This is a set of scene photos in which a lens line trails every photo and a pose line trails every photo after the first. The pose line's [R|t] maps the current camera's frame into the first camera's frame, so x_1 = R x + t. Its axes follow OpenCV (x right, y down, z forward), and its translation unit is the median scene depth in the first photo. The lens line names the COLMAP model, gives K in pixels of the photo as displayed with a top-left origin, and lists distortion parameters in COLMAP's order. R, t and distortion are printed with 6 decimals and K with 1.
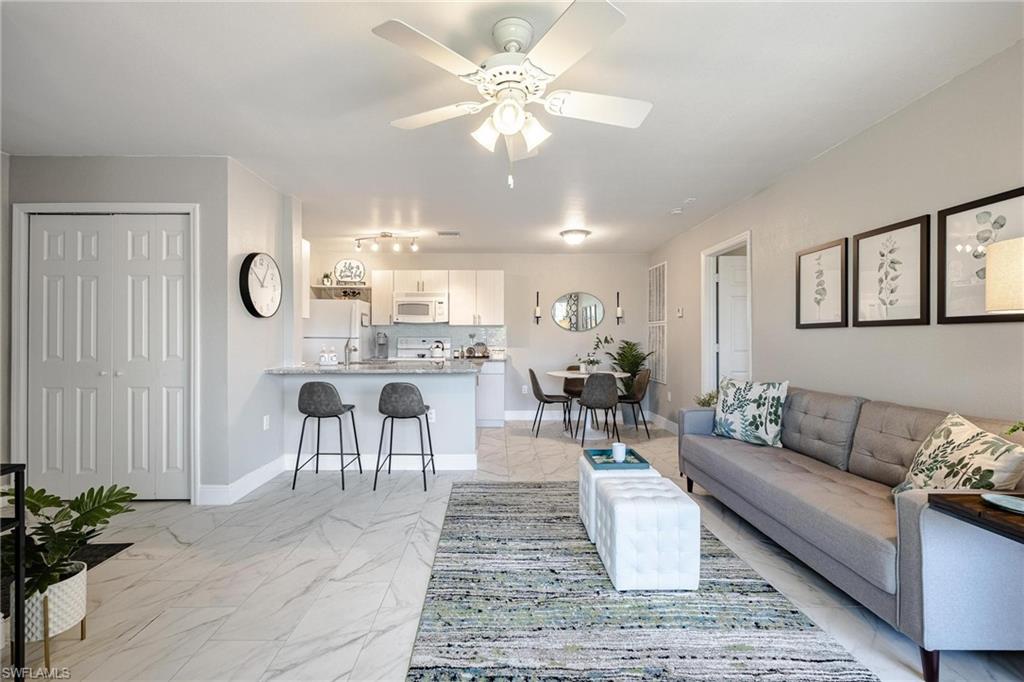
lens RADIAL K [[433.0, 0, 506.6], [0, 433.0, 336.8], [0, 0, 1]] dist [-0.000002, 0.000759]
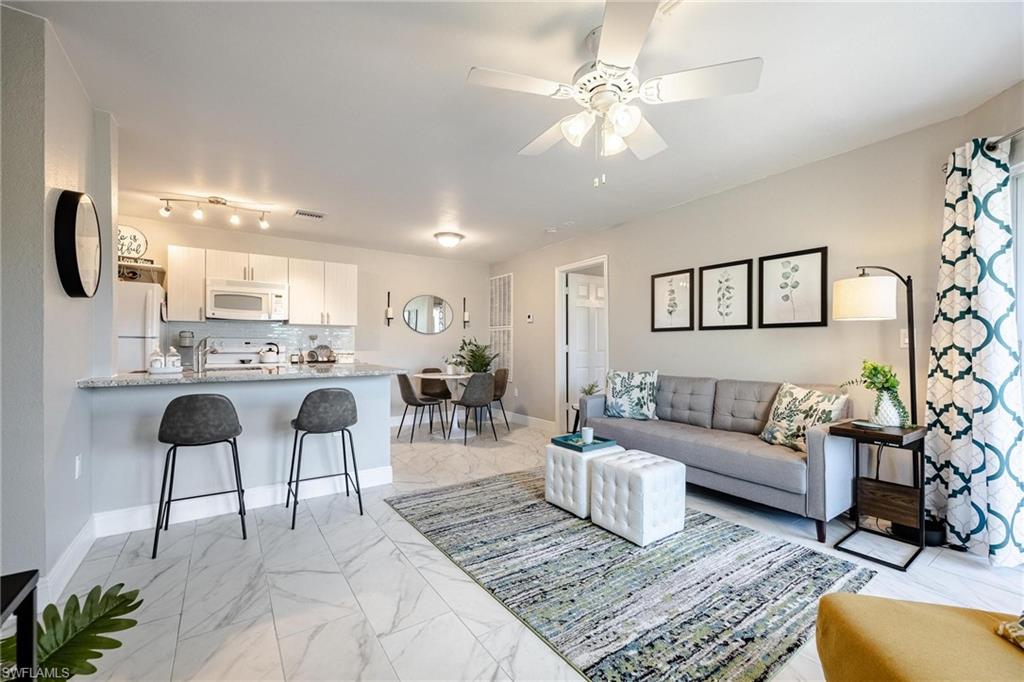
lens RADIAL K [[418.9, 0, 525.1], [0, 418.9, 344.4], [0, 0, 1]] dist [0.001782, -0.001870]
pose [[0.824549, 0.003421, 0.565780, -0.430835], [-0.003068, 0.999994, -0.001574, 0.025564], [-0.565782, -0.000438, 0.824555, 0.159782]]
